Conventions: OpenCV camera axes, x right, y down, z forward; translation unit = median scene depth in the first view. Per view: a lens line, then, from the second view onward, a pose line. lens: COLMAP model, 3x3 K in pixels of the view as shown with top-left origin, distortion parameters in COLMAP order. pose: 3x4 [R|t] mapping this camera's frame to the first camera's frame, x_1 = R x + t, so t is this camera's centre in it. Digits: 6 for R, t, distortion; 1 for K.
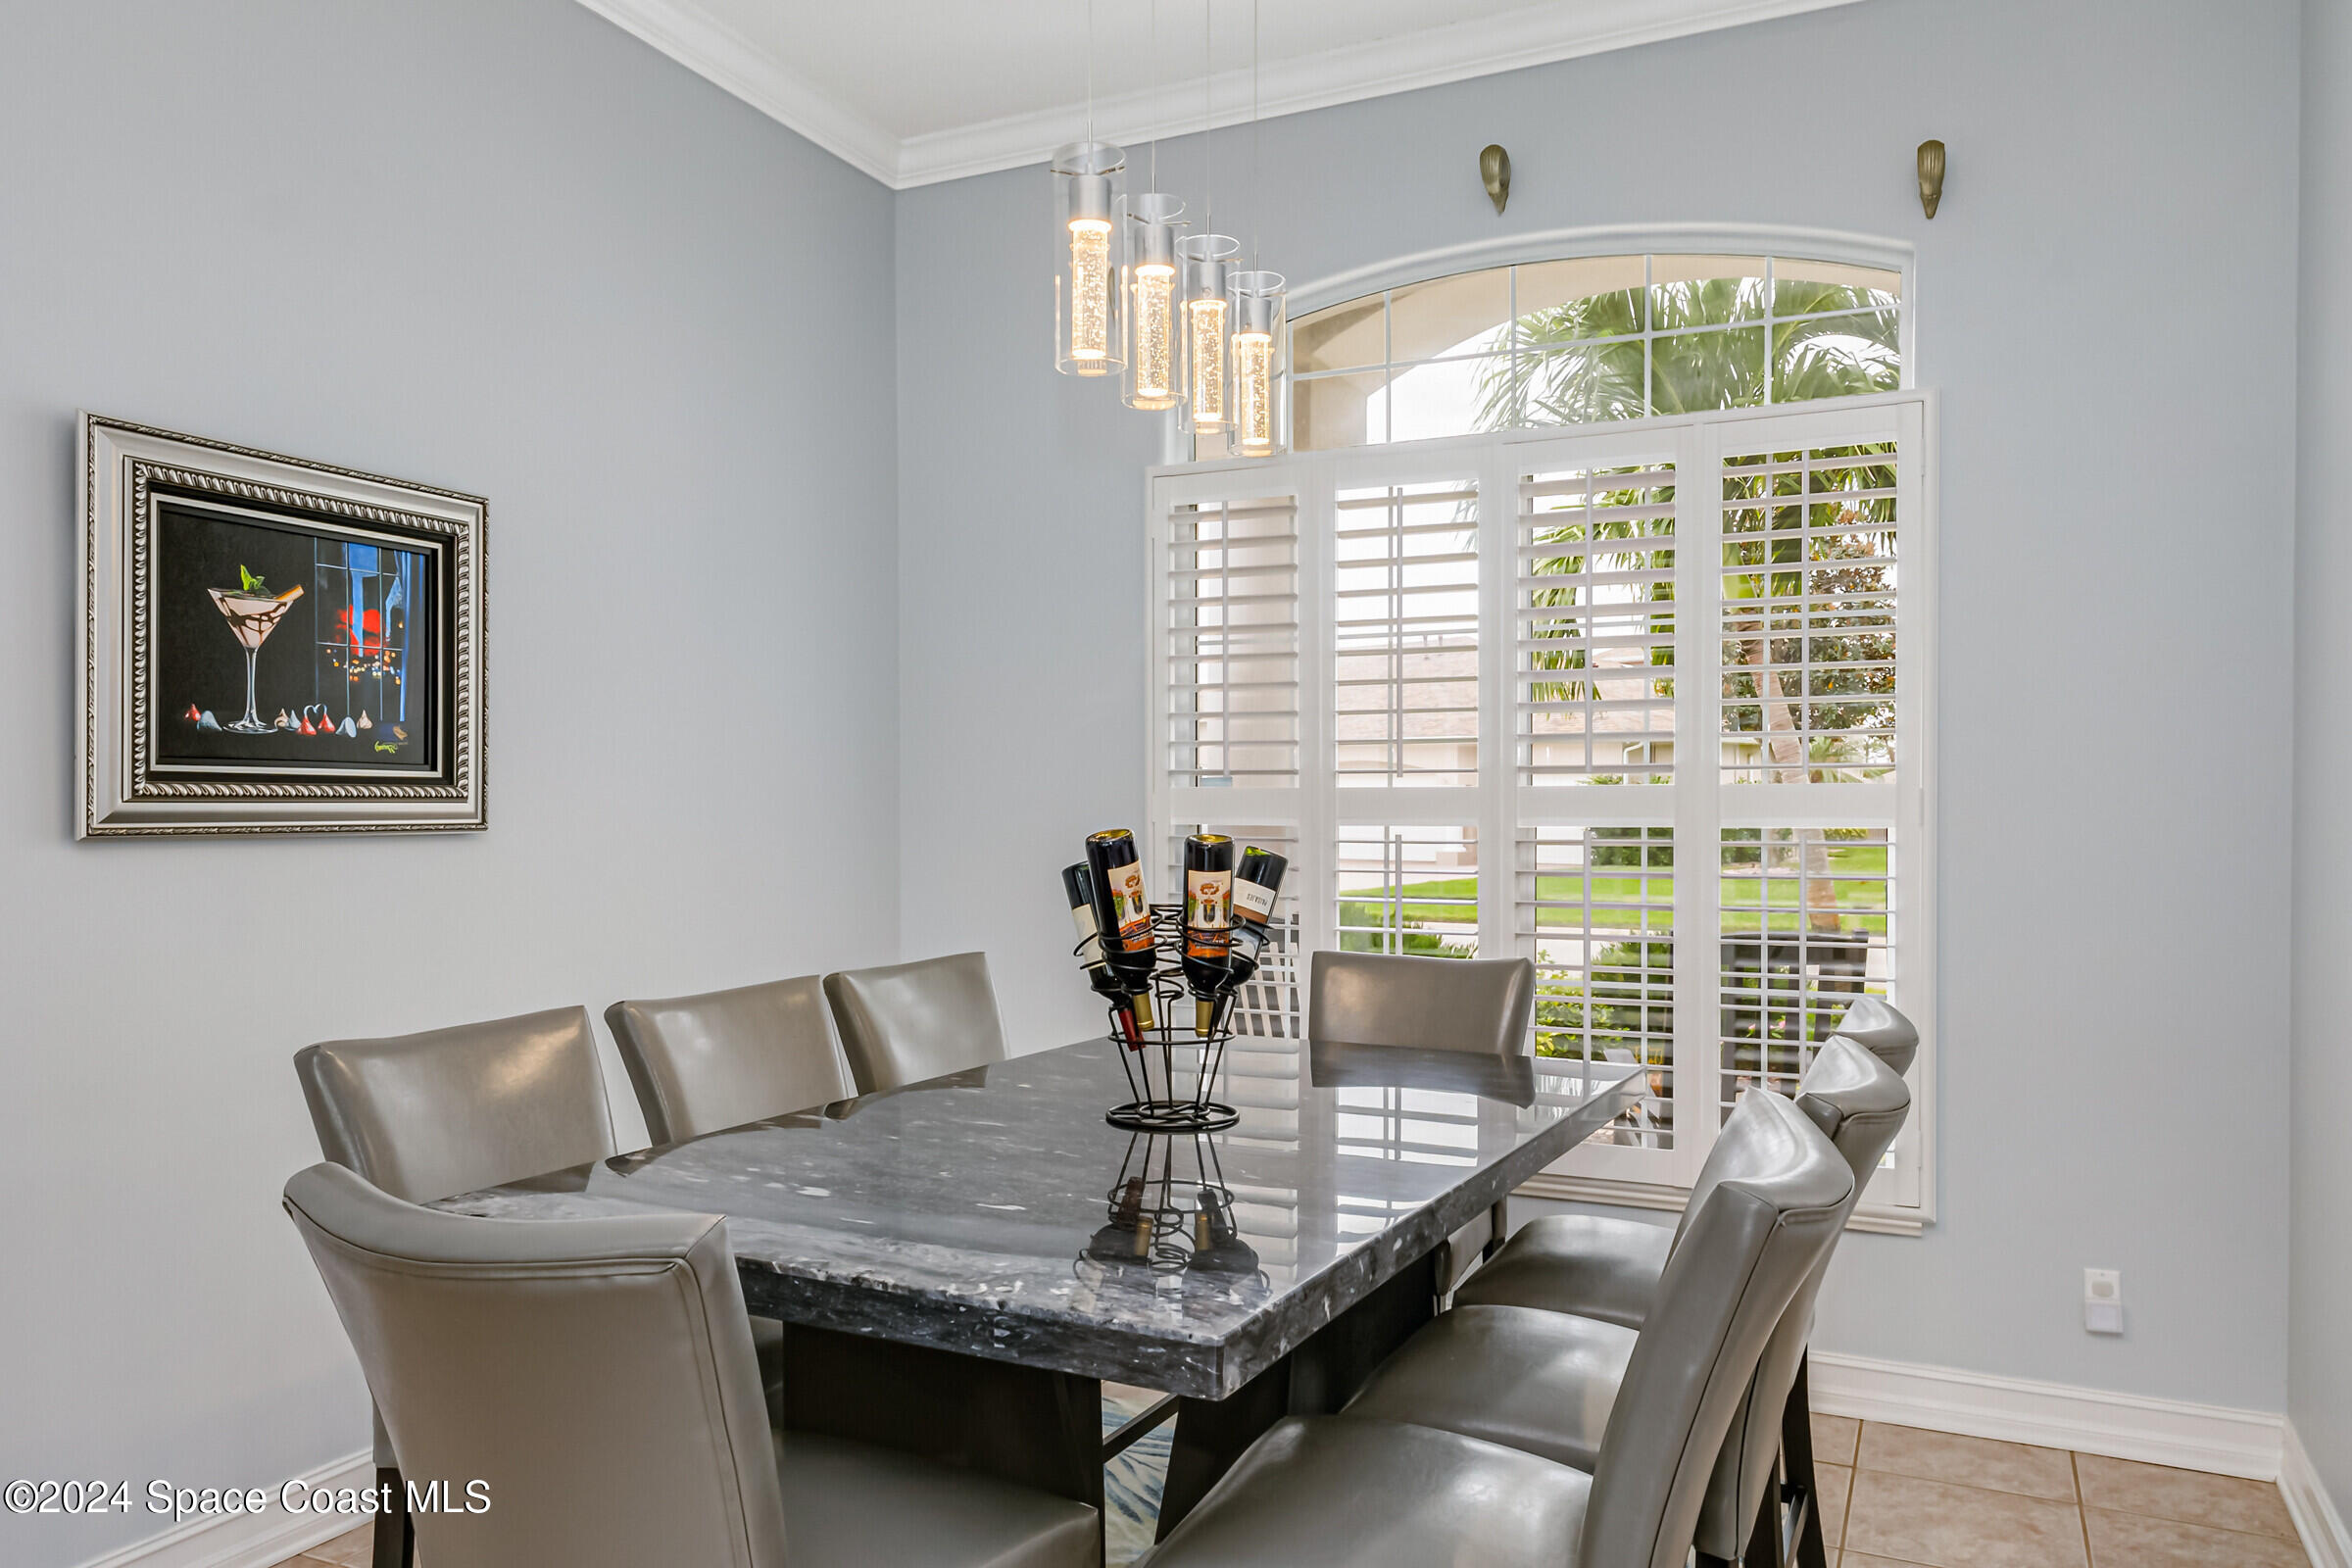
lens RADIAL K [[1629.3, 0, 1180.2], [0, 1629.3, 783.8], [0, 0, 1]] dist [0.008794, -0.000082]
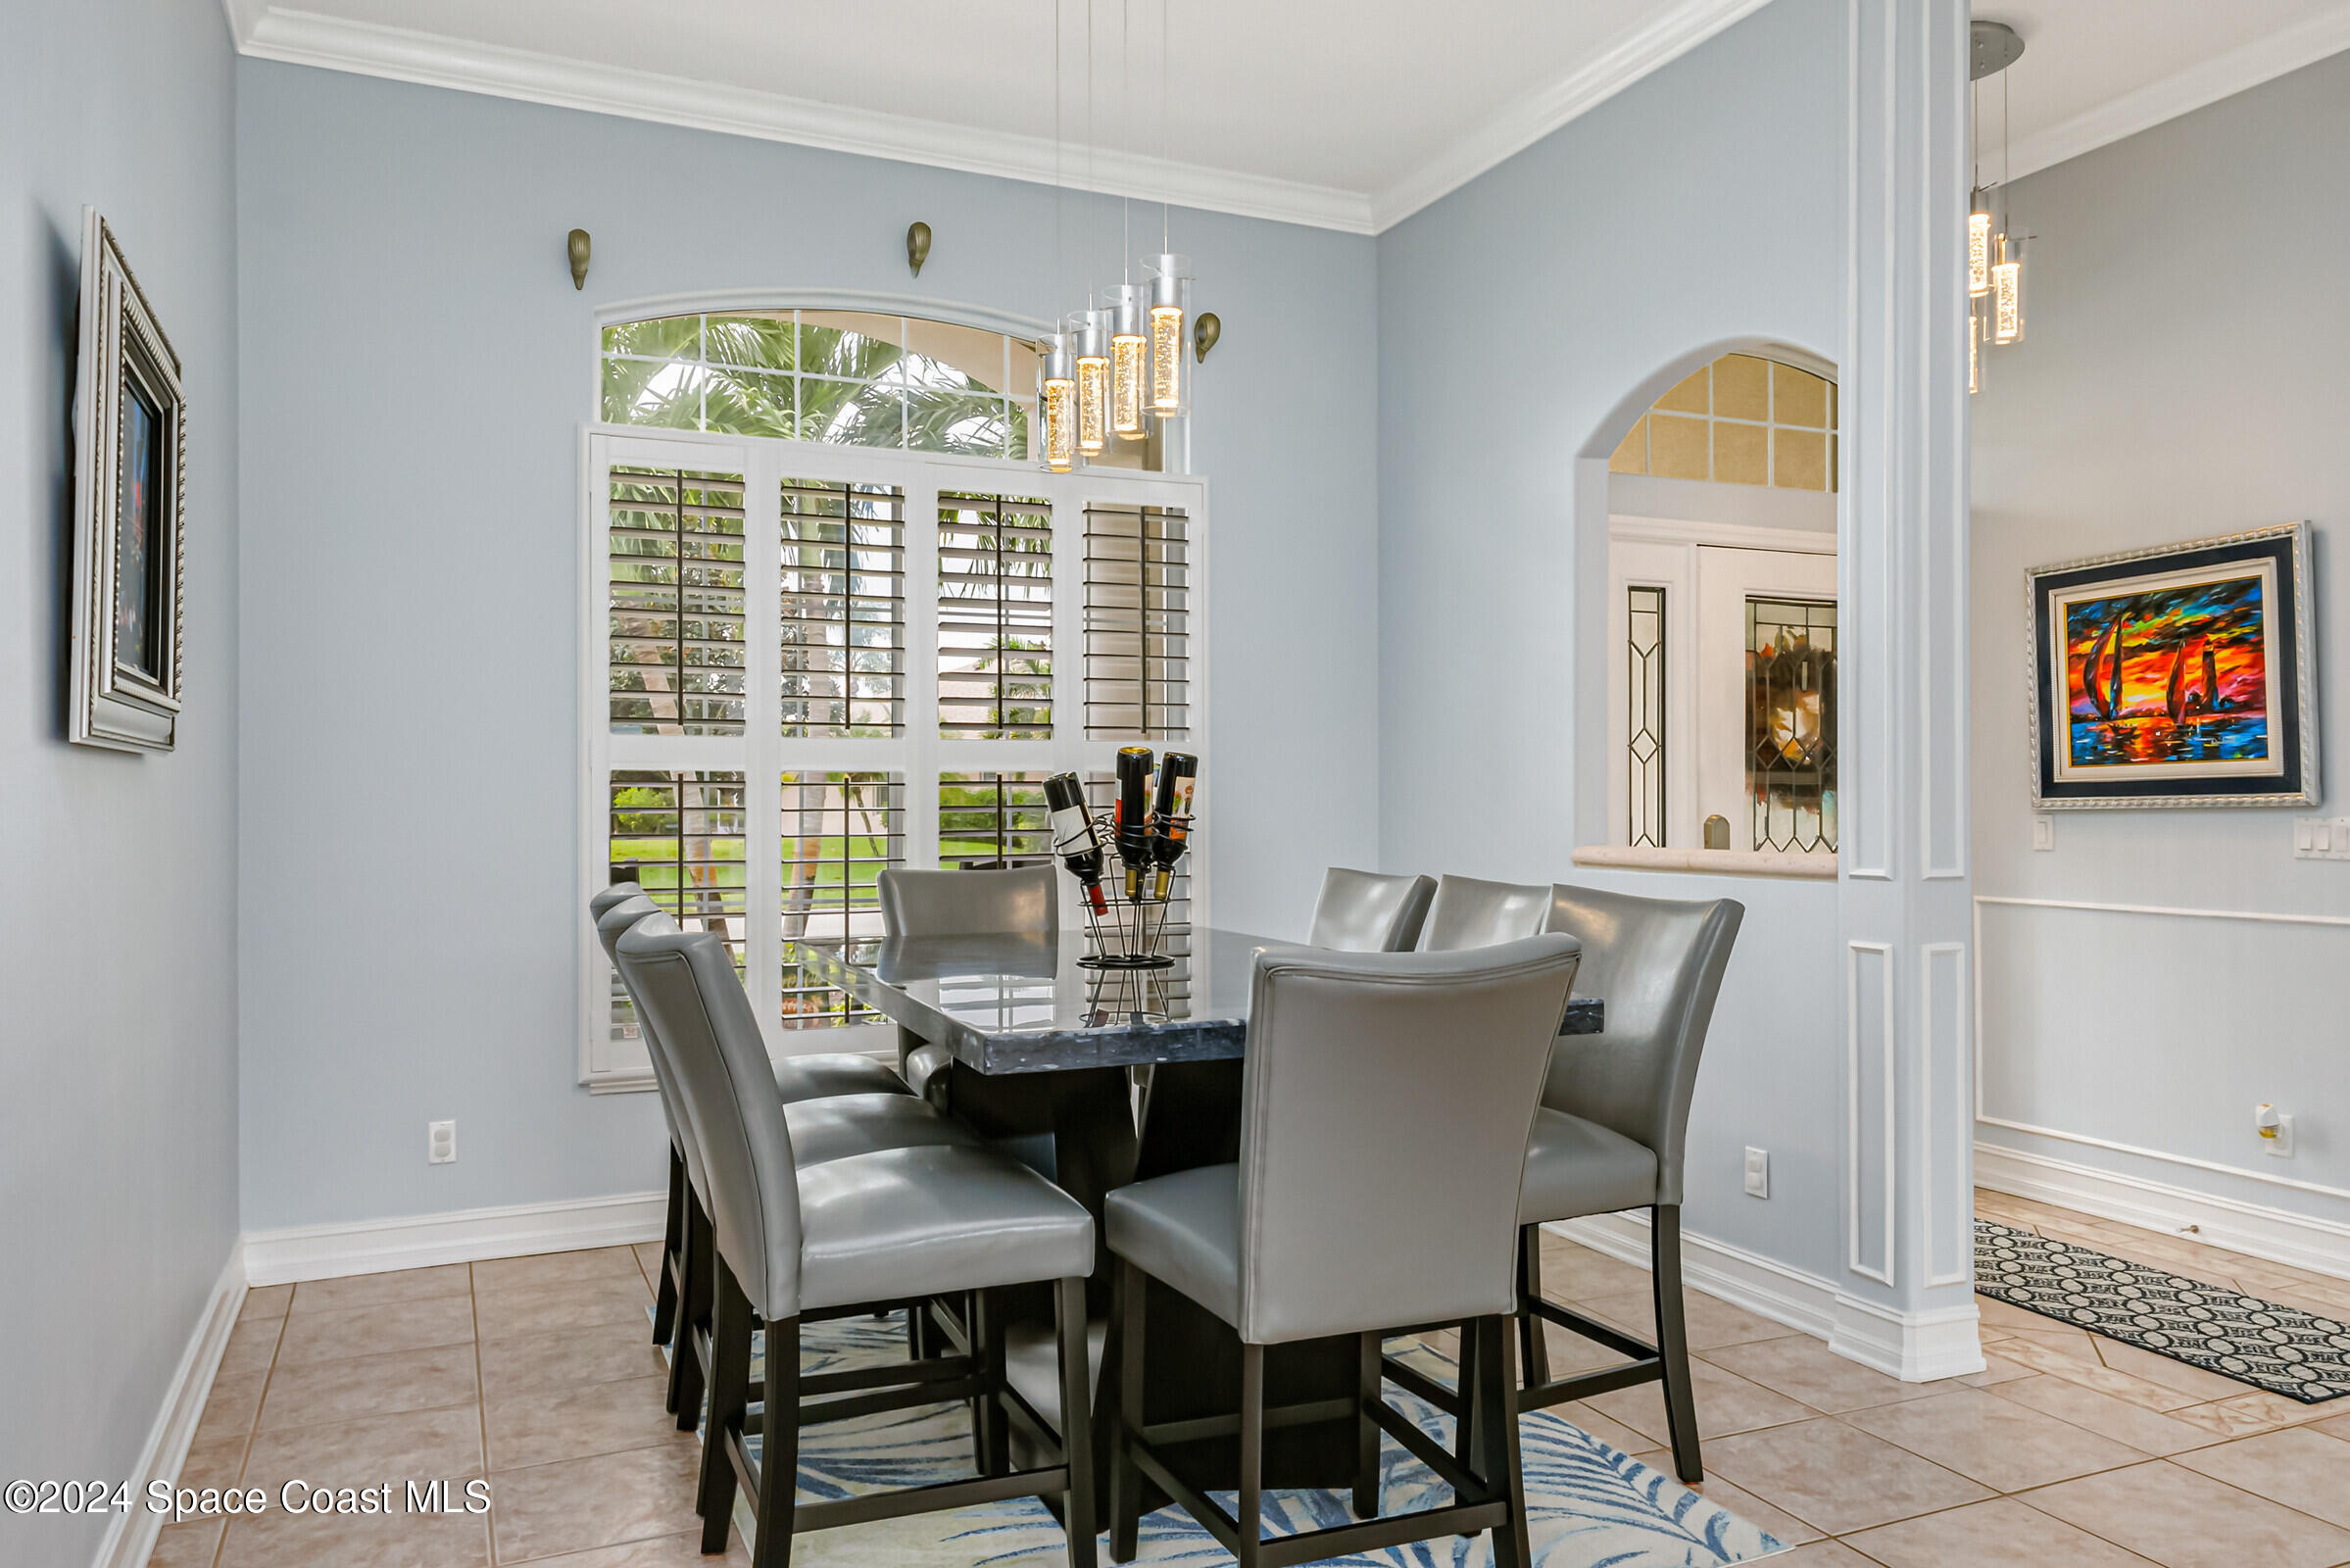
lens RADIAL K [[1628.0, 0, 1160.7], [0, 1628.0, 778.2], [0, 0, 1]] dist [0.008794, -0.000082]
pose [[0.656464, 0.011452, 0.754271, -0.844577], [-0.012328, 0.999914, -0.004452, 0.047120], [-0.754257, -0.006376, 0.656549, 0.056738]]
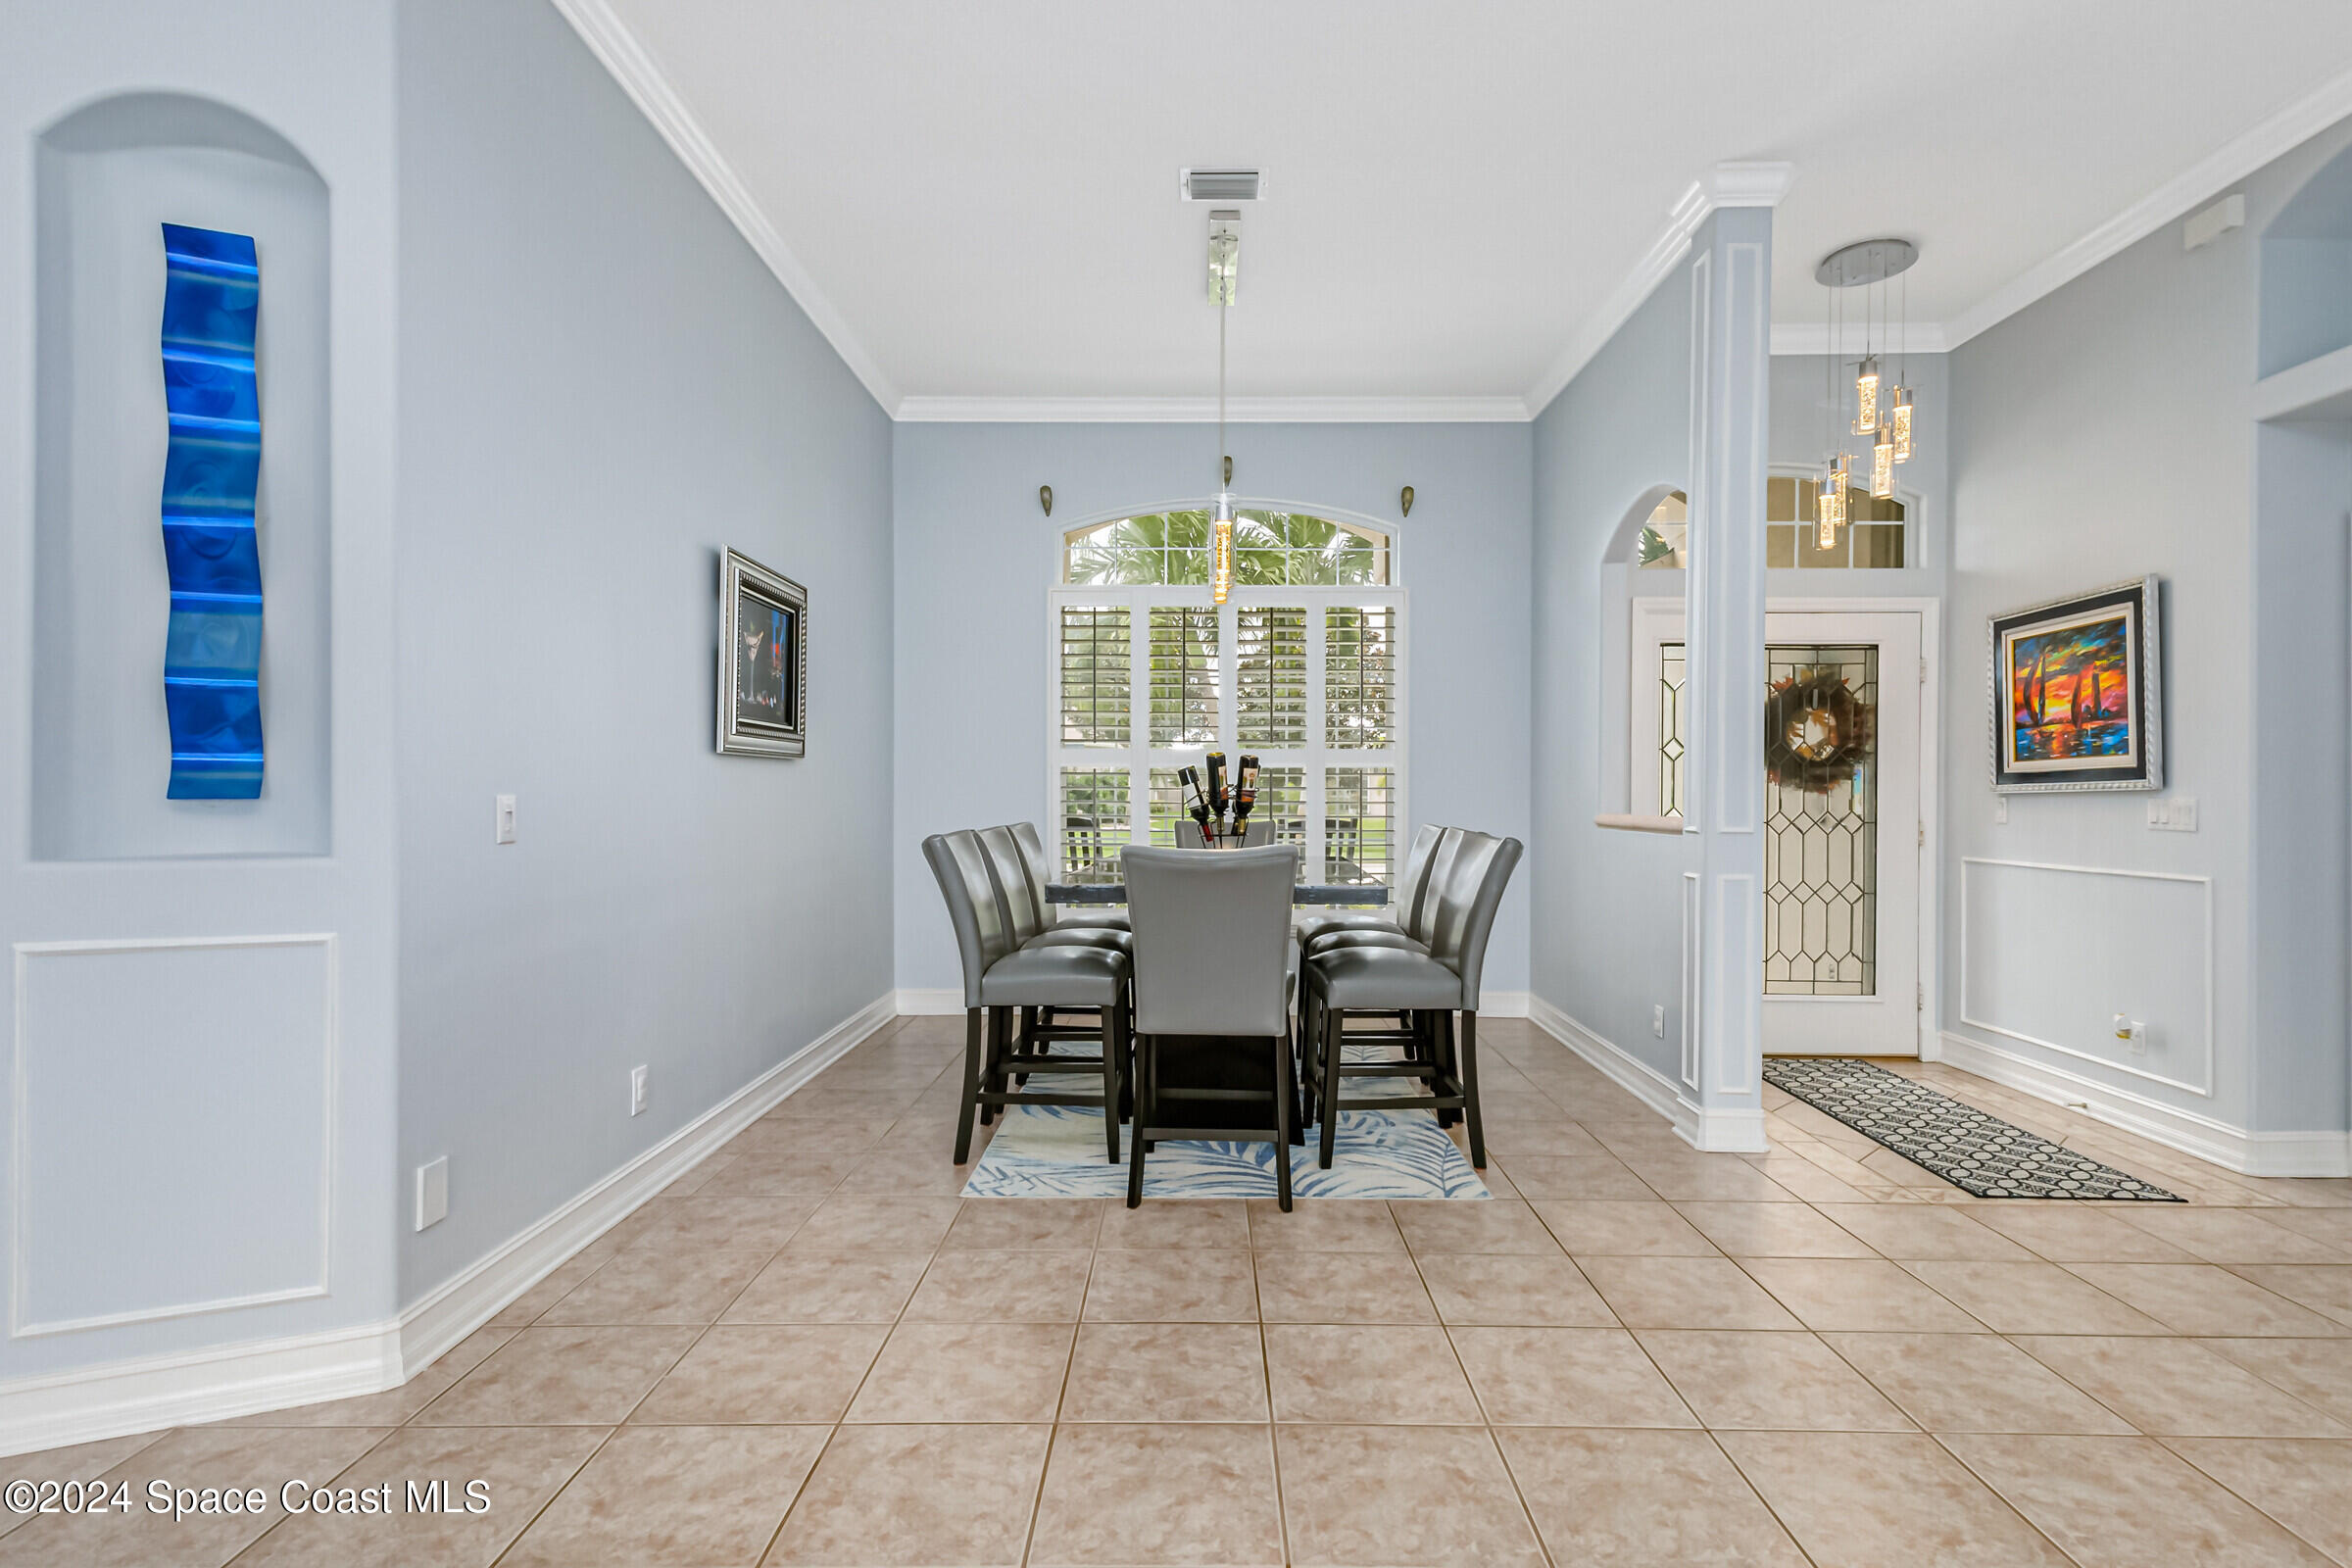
lens RADIAL K [[1145.5, 0, 1197.6], [0, 1145.5, 788.5], [0, 0, 1]] dist [0.018152, -0.003614]
pose [[0.908303, 0.007577, 0.418243, -0.665976], [-0.013707, 0.999838, 0.011656, 0.050802], [-0.418087, -0.016320, 0.908260, -0.530954]]
